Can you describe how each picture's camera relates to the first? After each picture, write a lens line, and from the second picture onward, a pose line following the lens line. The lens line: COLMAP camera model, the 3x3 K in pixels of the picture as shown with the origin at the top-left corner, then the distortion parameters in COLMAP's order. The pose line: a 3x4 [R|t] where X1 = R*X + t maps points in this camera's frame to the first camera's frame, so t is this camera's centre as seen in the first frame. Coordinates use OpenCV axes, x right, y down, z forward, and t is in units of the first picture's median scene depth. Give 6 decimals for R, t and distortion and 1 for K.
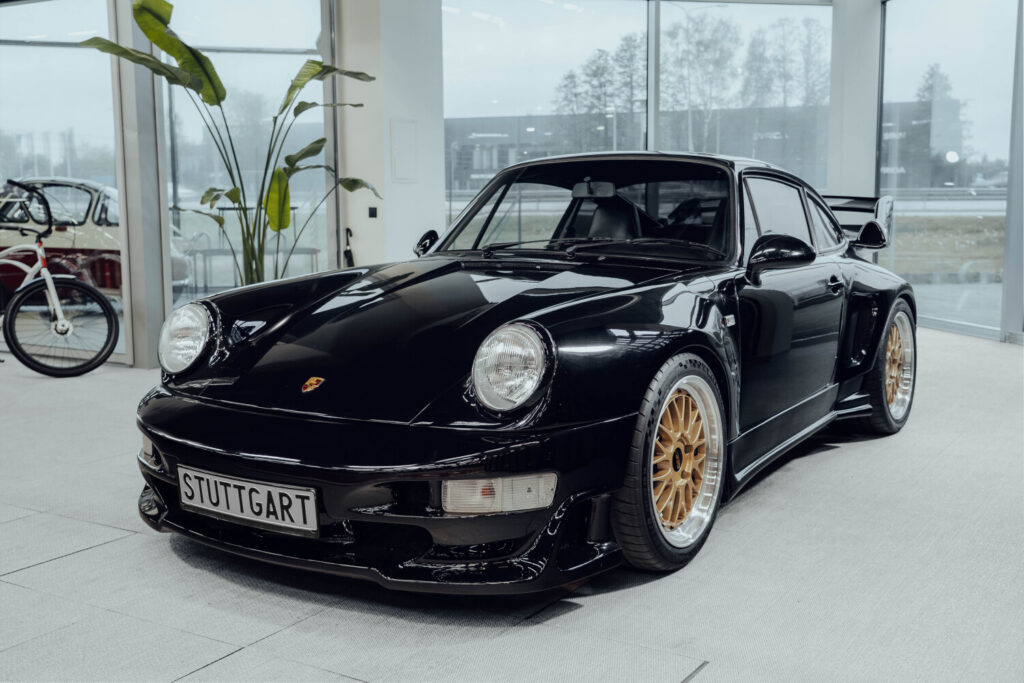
lens RADIAL K [[1128.1, 0, 511.9], [0, 1128.1, 325.8], [0, 0, 1]] dist [0.041807, 0.016552]
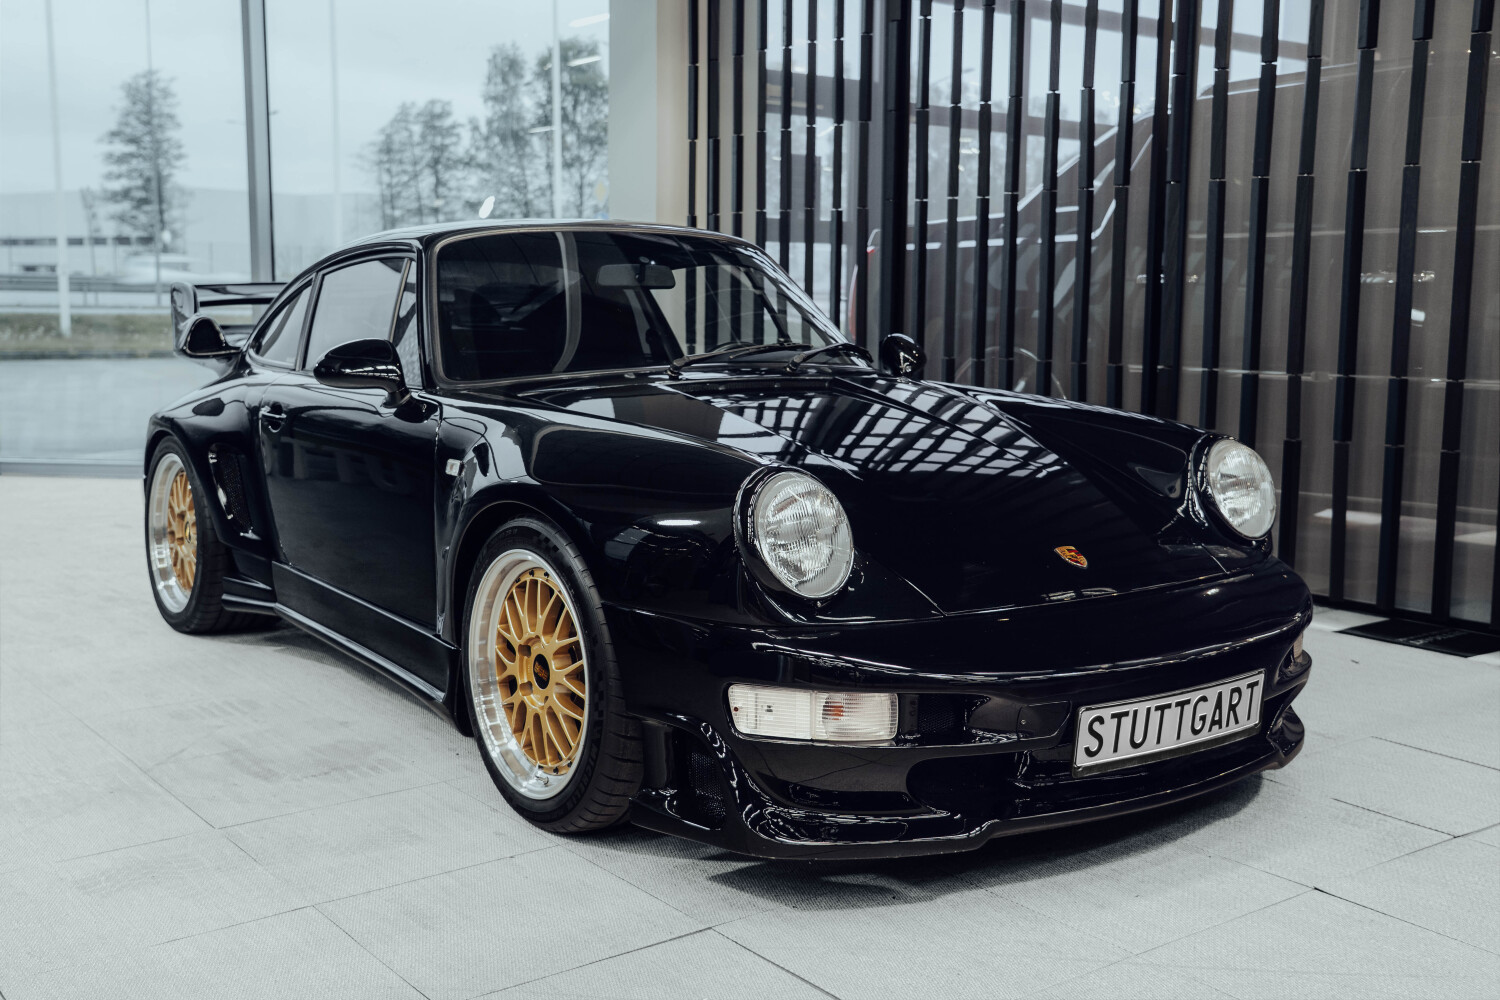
lens RADIAL K [[1637.6, 0, 750.0], [0, 1637.6, 500.0], [0, 0, 1]] dist [0.025118, 0.046114]
pose [[0.326785, -0.111576, 0.938489, -1.240019], [0.095663, 0.991812, 0.084606, -0.090373], [-0.940245, 0.062131, 0.334783, 0.890311]]
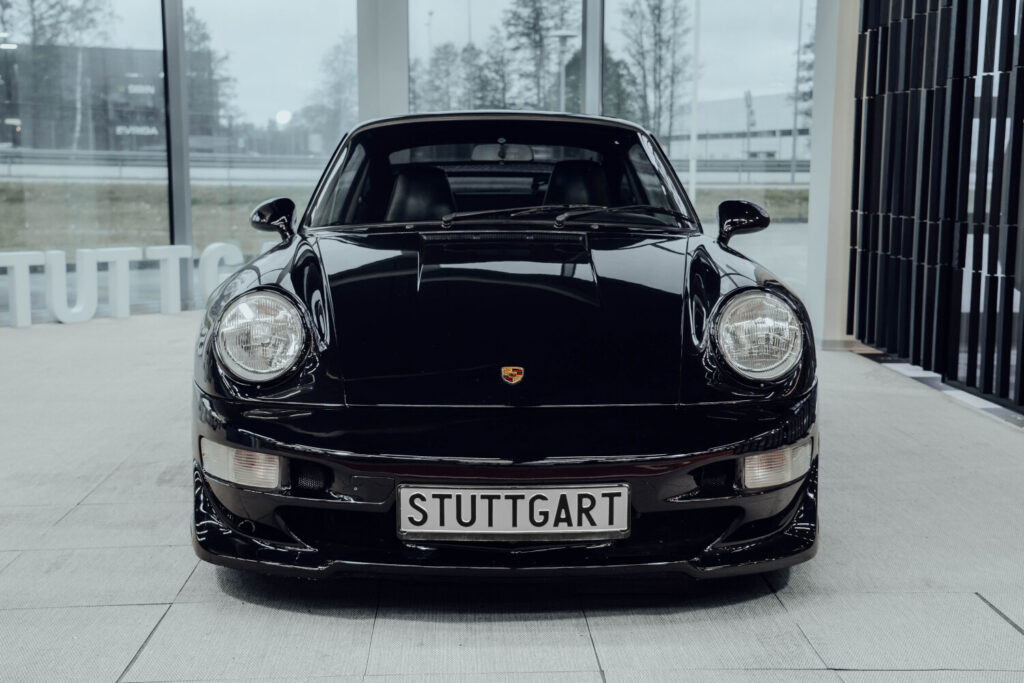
lens RADIAL K [[1356.7, 0, 512.0], [0, 1356.7, 341.5], [0, 0, 1]] dist [0.156130, 0.082053]
pose [[0.805955, -0.065909, 0.588296, -0.825649], [0.056178, 0.997813, 0.034827, -0.010427], [-0.589305, 0.004980, 0.807895, 0.168289]]
